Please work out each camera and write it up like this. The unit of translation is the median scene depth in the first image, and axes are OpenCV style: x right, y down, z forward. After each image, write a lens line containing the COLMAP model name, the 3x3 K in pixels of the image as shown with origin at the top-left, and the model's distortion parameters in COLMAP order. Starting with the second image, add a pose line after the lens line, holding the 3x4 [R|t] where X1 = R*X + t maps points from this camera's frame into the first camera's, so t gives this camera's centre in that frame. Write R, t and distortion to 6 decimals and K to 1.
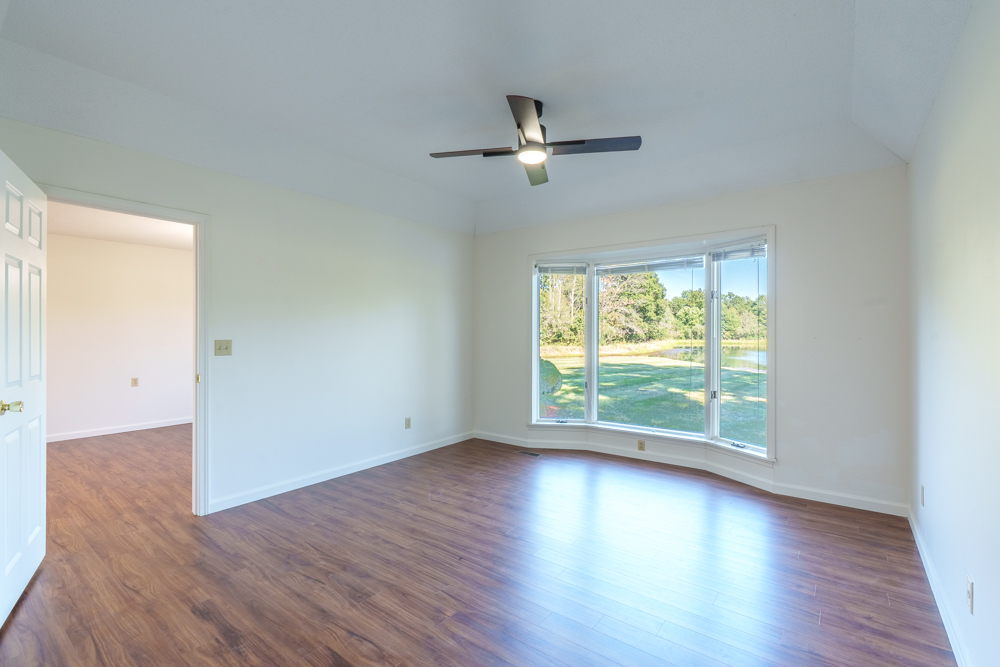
lens RADIAL K [[443.6, 0, 501.8], [0, 443.6, 334.7], [0, 0, 1]] dist [-0.007535, 0.002730]
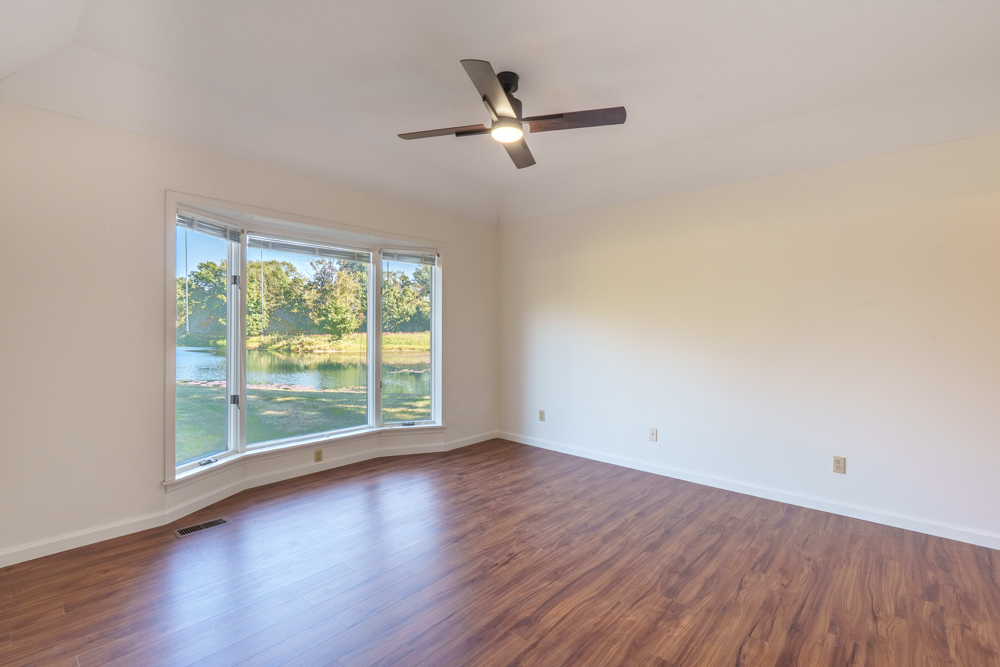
lens RADIAL K [[443.6, 0, 502.2], [0, 443.6, 329.8], [0, 0, 1]] dist [-0.007535, 0.002730]
pose [[0.091015, -0.004270, 0.995840, -0.619426], [-0.004416, 0.999979, 0.004691, -0.002945], [-0.995840, -0.004825, 0.090994, 0.680406]]
